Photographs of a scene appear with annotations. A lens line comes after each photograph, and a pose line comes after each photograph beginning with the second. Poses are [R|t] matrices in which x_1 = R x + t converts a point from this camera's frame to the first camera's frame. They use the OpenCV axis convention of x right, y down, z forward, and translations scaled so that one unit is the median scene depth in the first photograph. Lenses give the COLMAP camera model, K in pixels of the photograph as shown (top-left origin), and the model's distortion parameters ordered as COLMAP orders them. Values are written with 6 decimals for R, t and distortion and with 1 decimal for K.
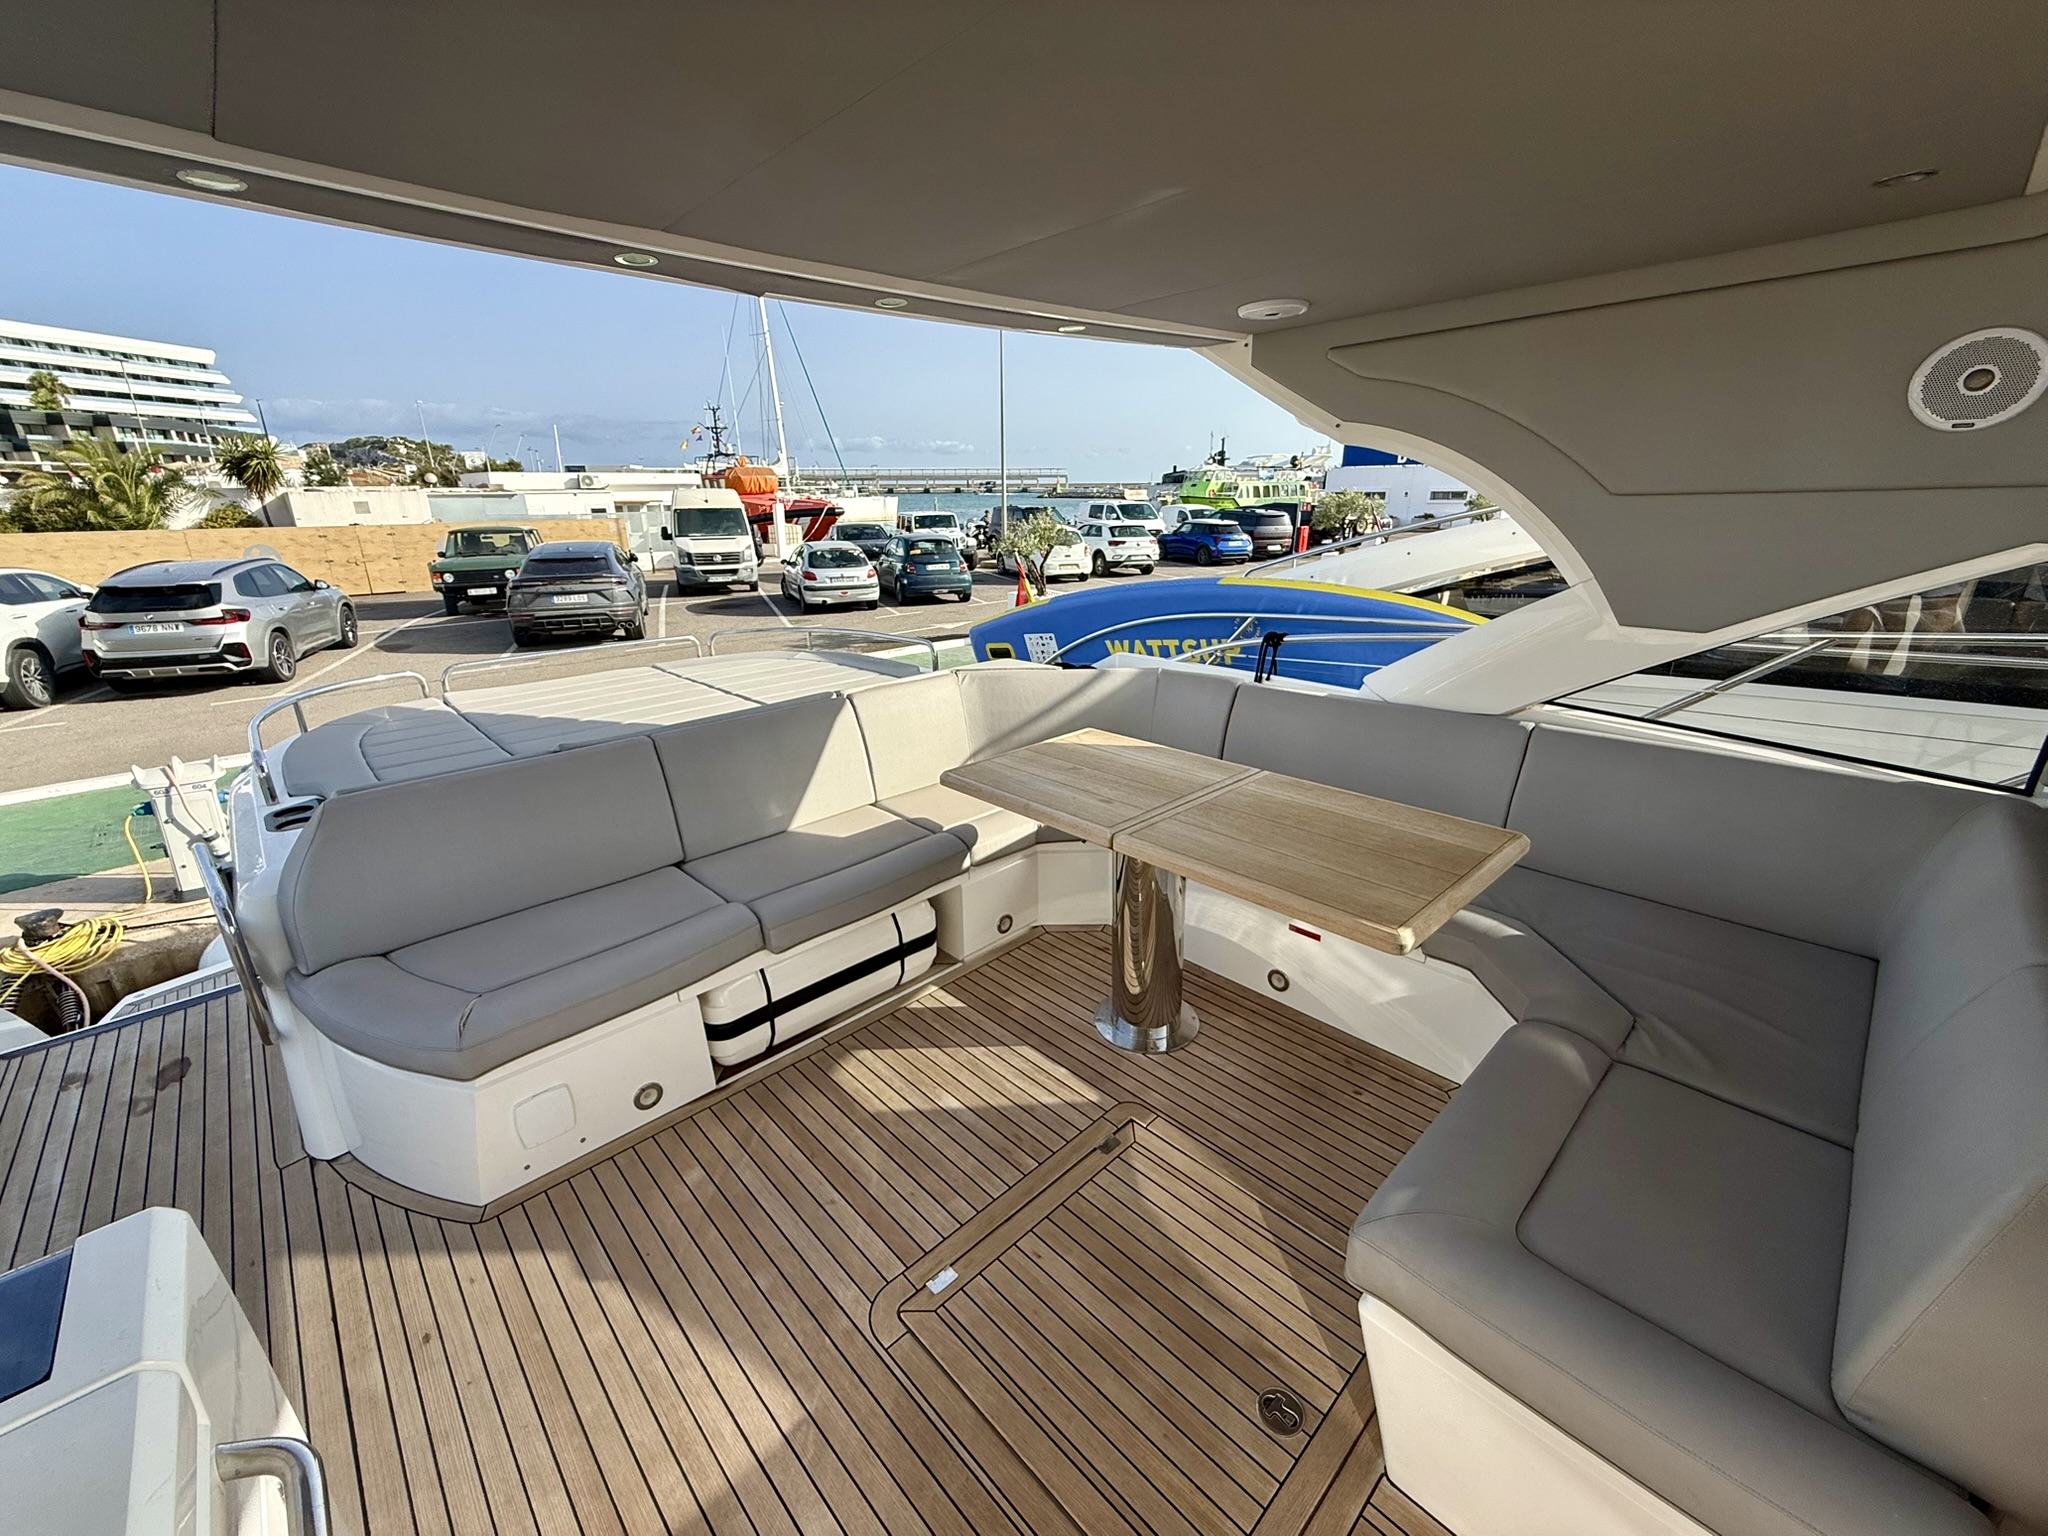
lens RADIAL K [[817.3, 0, 1016.8], [0, 817.3, 771.7], [0, 0, 1]] dist [0.001562, -0.000050]
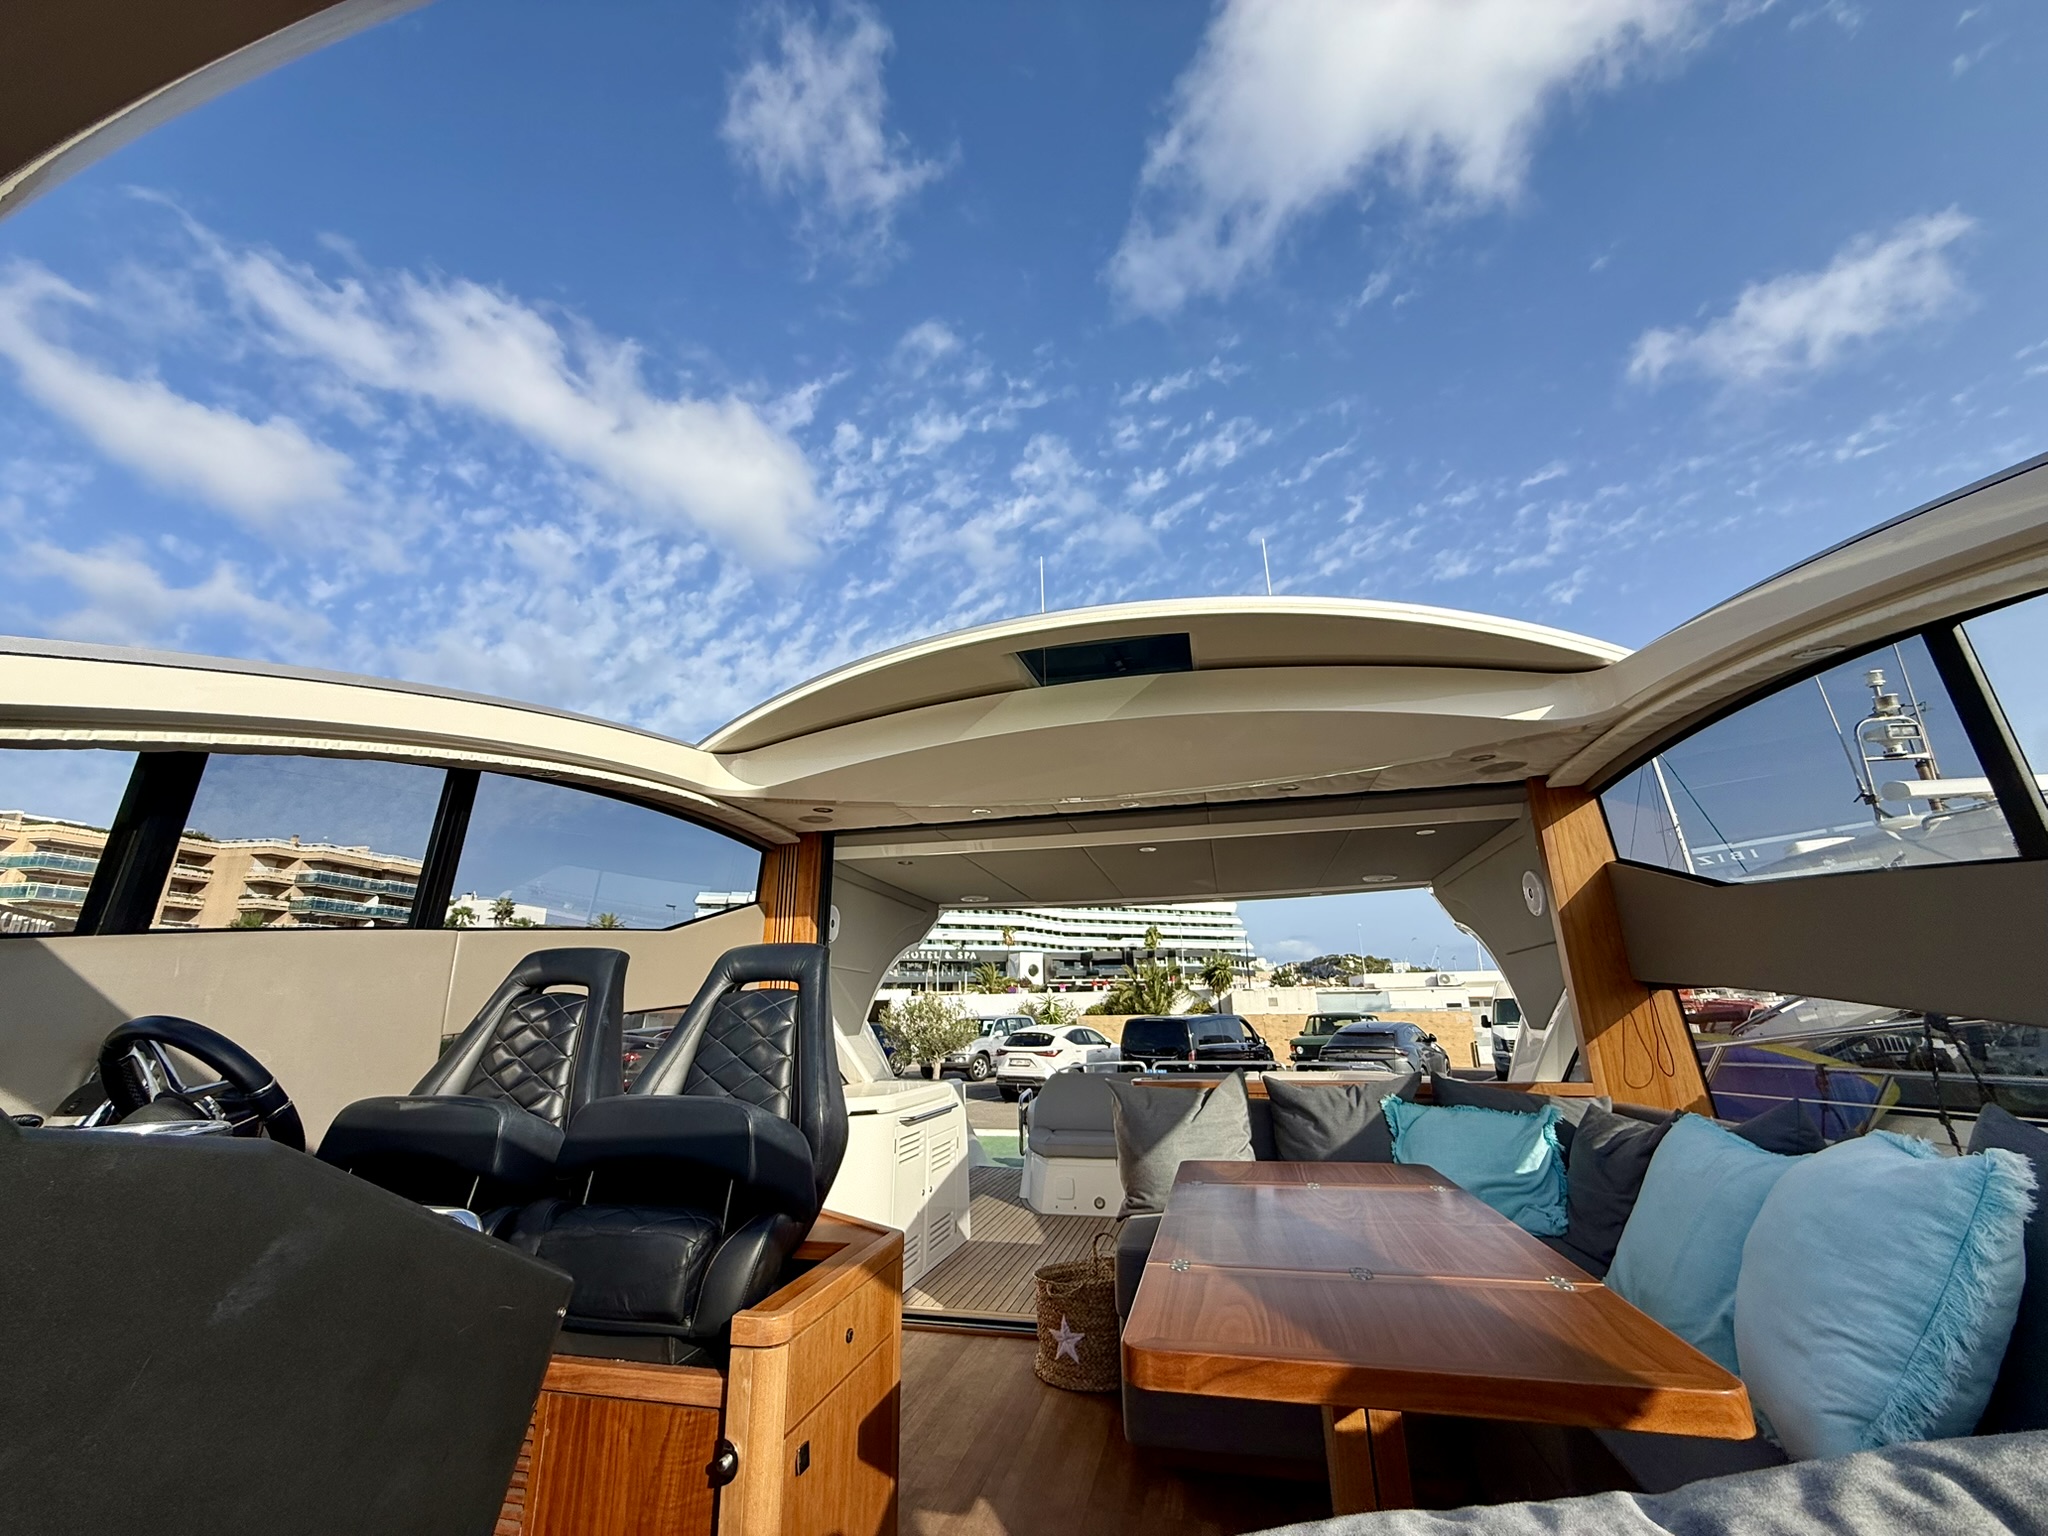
lens RADIAL K [[817.3, 0, 1016.8], [0, 817.3, 771.7], [0, 0, 1]] dist [0.001562, -0.000050]
pose [[0.549315, -0.231945, -0.802779, 0.183117], [-0.261183, 0.864912, -0.428616, 0.049931], [0.793748, 0.445117, 0.414529, -0.088183]]
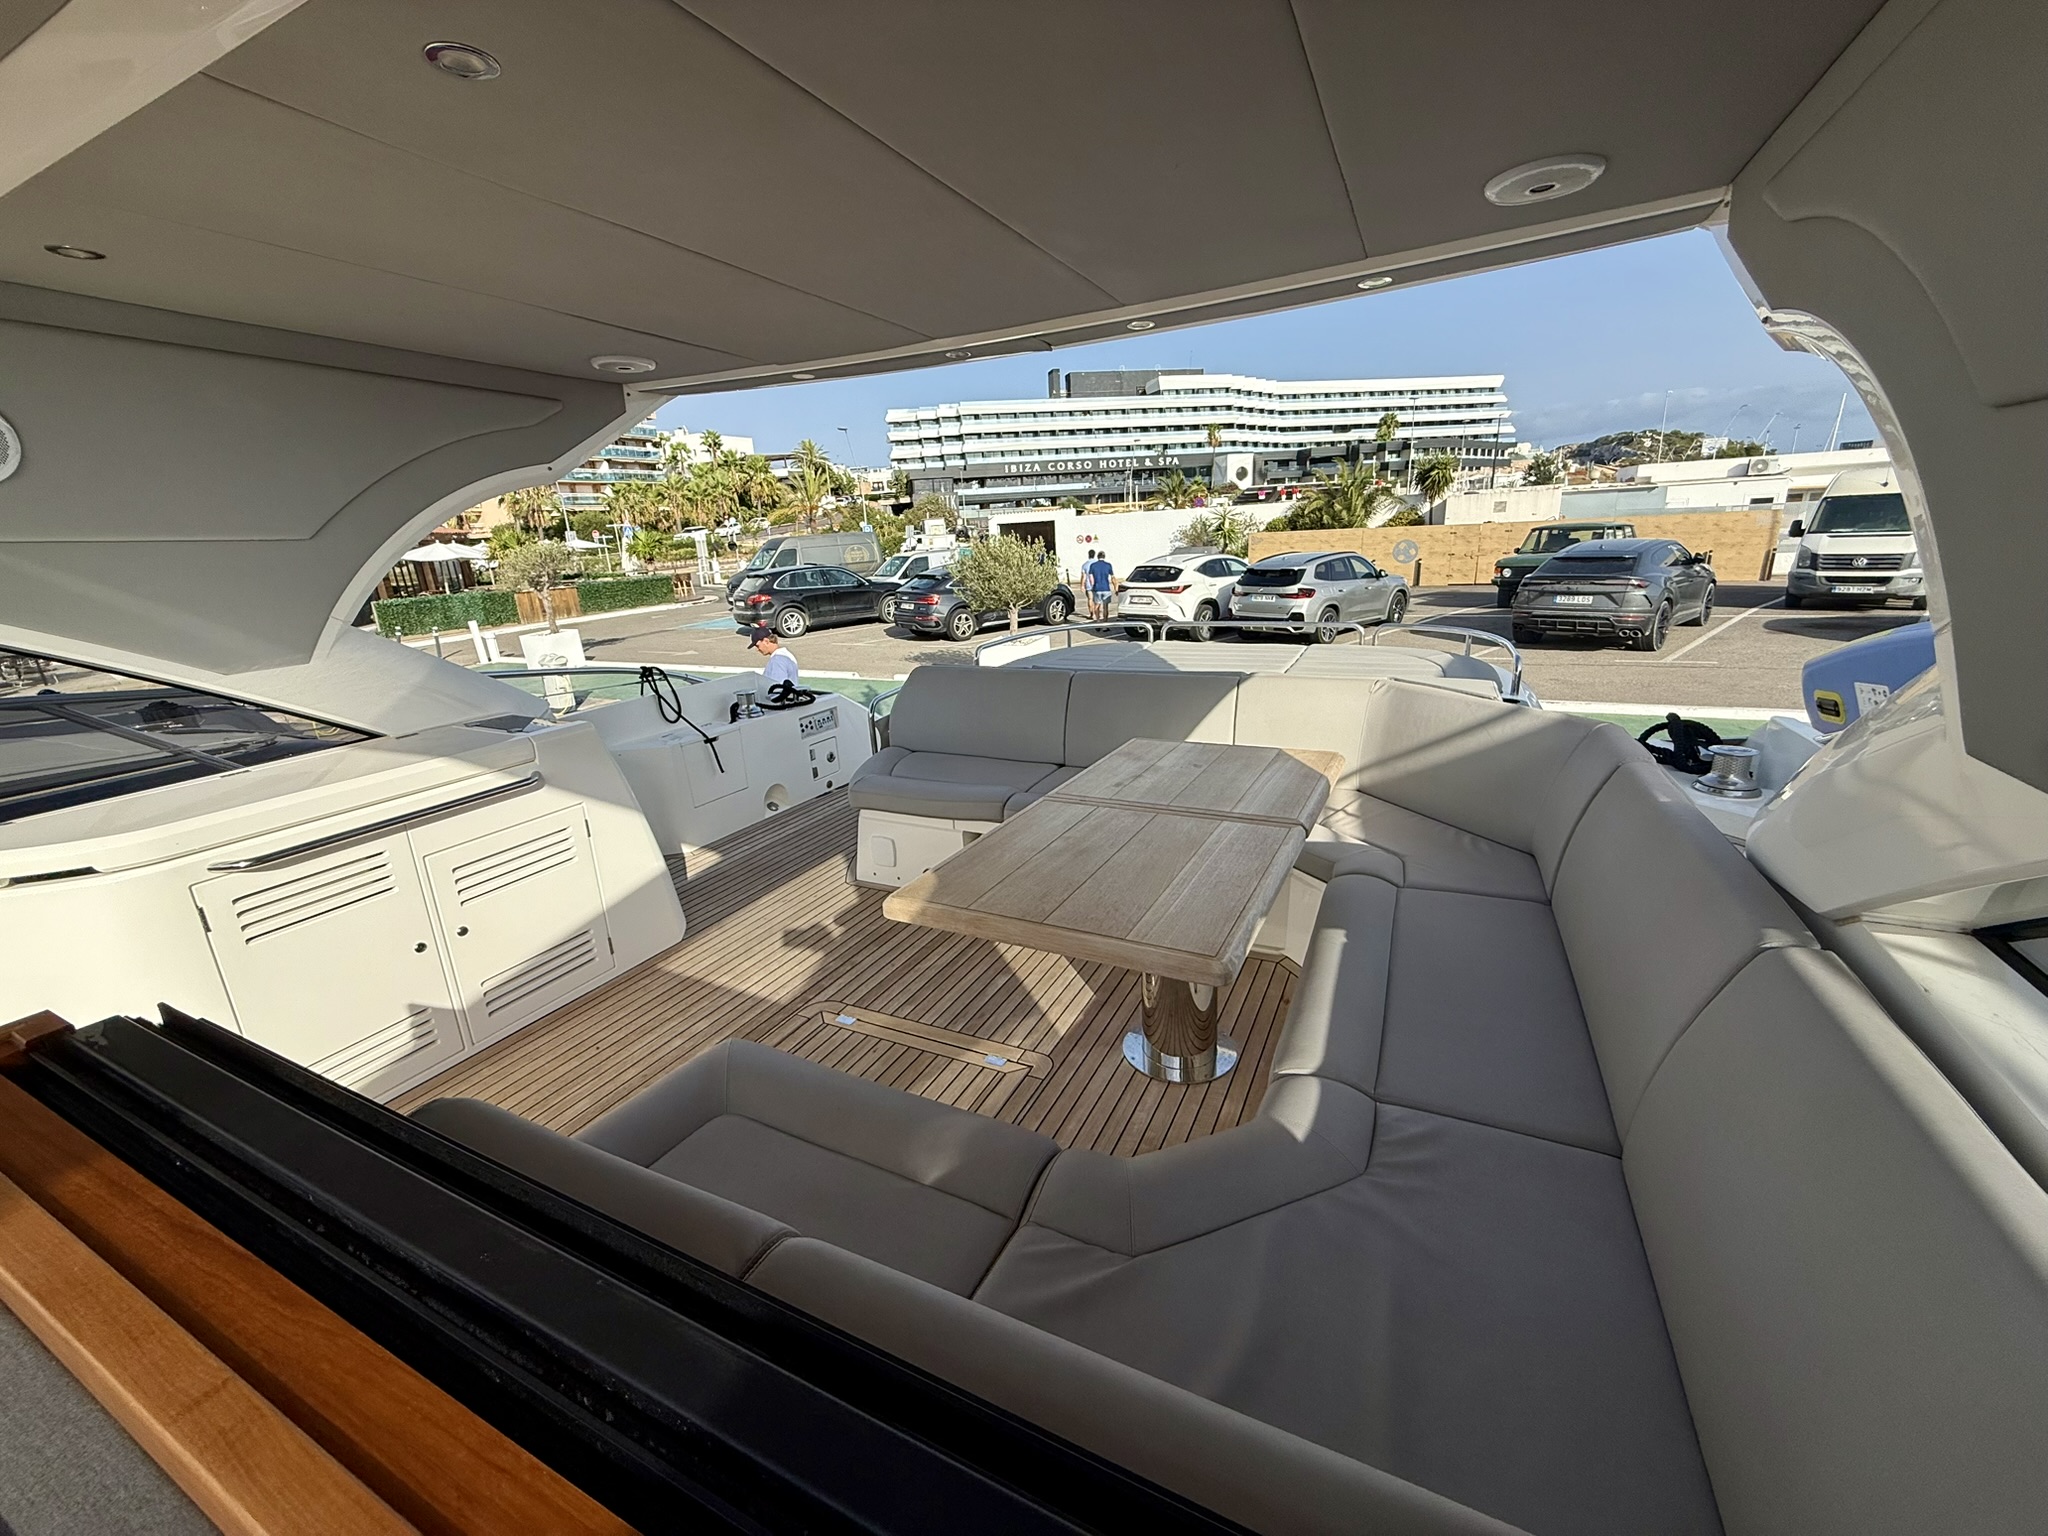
lens RADIAL K [[817.4, 0, 1009.7], [0, 817.4, 764.6], [0, 0, 1]] dist [-0.000193, 0.000195]
pose [[0.323490, 0.256785, -0.910723, 0.111672], [-0.257536, 0.950032, 0.176391, -0.017778], [0.910511, 0.177483, 0.373457, 0.050313]]
